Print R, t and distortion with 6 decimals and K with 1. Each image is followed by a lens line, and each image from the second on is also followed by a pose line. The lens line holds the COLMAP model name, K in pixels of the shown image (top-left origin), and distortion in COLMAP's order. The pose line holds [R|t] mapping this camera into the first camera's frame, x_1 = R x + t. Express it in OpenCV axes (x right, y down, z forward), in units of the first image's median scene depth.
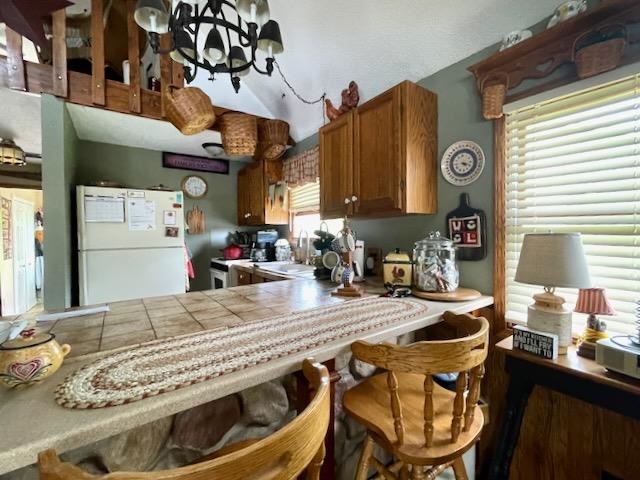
lens RADIAL K [[282.7, 0, 320.0], [0, 282.7, 240.0], [0, 0, 1]] dist [0.000280, 0.000633]
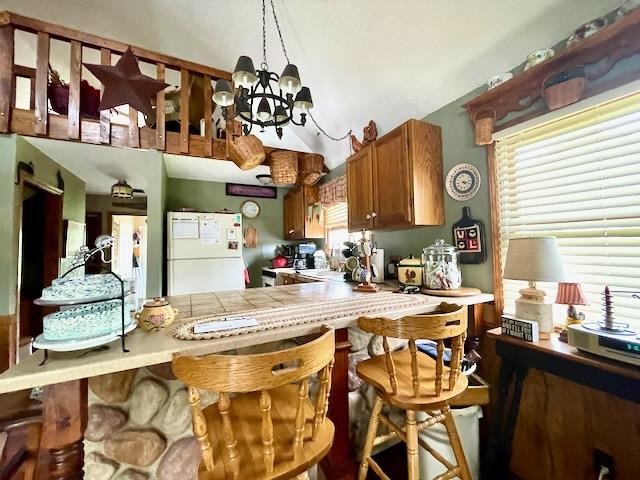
lens RADIAL K [[256.0, 0, 320.0], [0, 256.0, 240.0], [0, 0, 1]] dist [0.001200, 0.000406]
pose [[0.988777, -0.018541, -0.148242, 0.061593], [0.010514, 0.998445, -0.054750, 0.025001], [0.149026, 0.052576, 0.987434, -0.142586]]
